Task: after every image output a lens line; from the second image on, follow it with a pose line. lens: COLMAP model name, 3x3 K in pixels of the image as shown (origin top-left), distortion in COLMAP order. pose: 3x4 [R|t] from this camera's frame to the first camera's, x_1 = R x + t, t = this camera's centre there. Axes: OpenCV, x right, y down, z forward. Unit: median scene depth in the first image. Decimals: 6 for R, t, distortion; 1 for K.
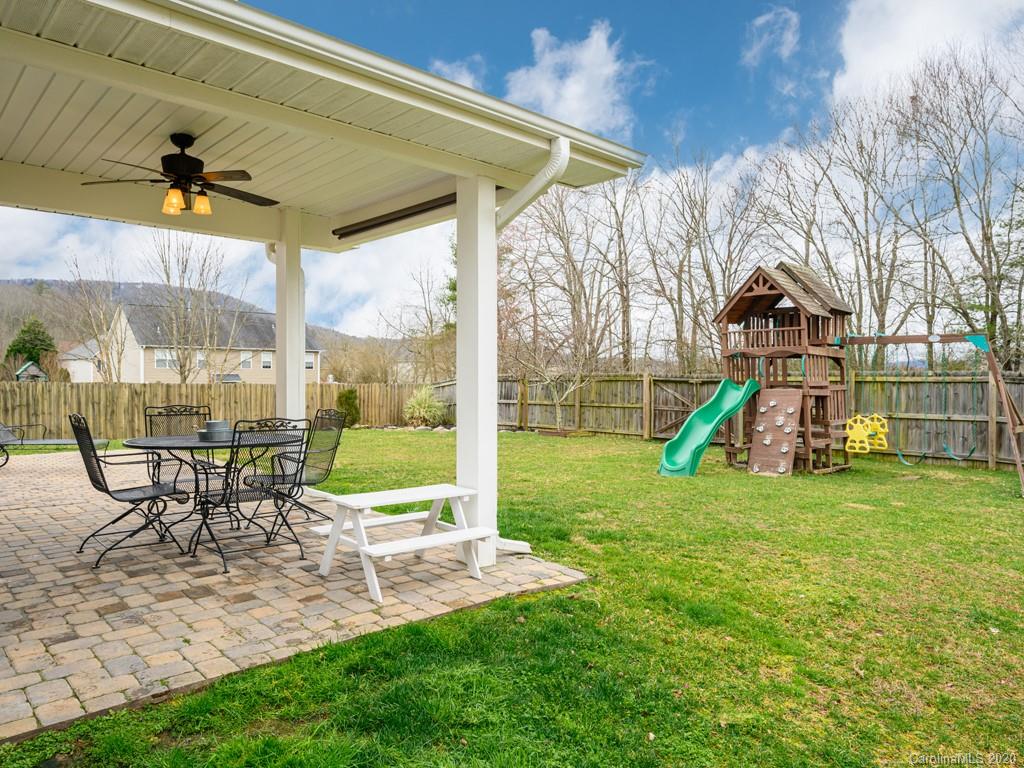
lens RADIAL K [[675.1, 0, 515.0], [0, 675.1, 384.1], [0, 0, 1]] dist [0.013628, 0.000122]
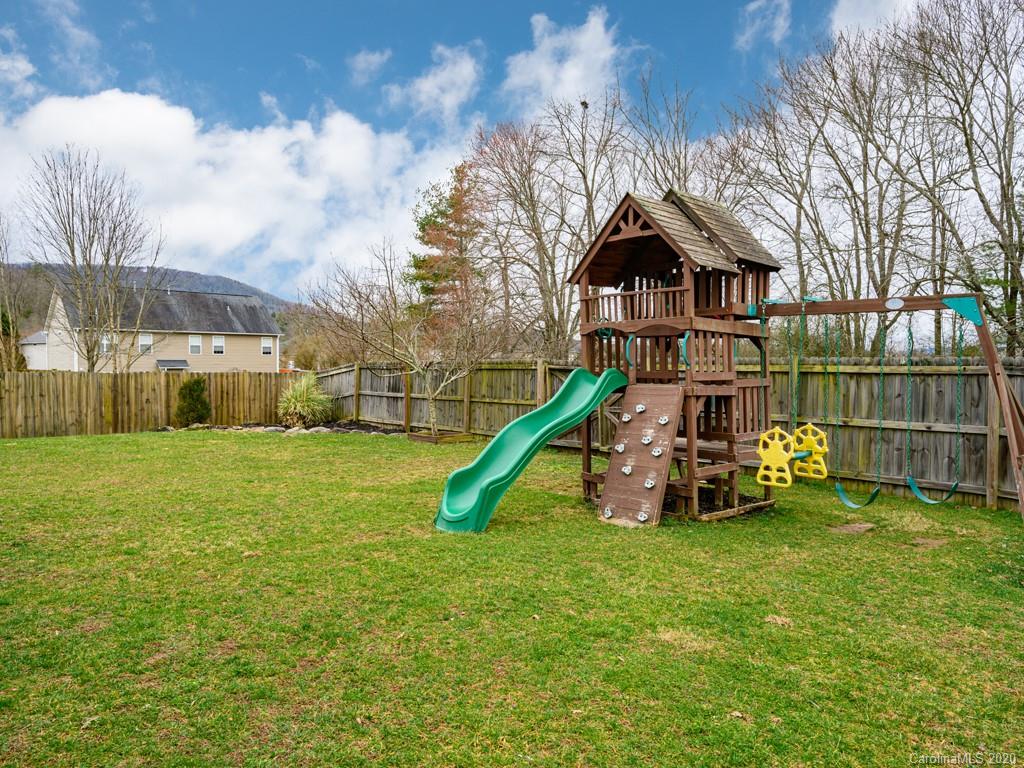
lens RADIAL K [[675.1, 0, 521.8], [0, 675.1, 383.5], [0, 0, 1]] dist [0.013628, 0.000122]
pose [[0.999826, 0.002629, -0.018444, 0.242292], [-0.002267, 0.999805, 0.019615, -0.005572], [0.018492, -0.019570, 0.999637, 0.315225]]
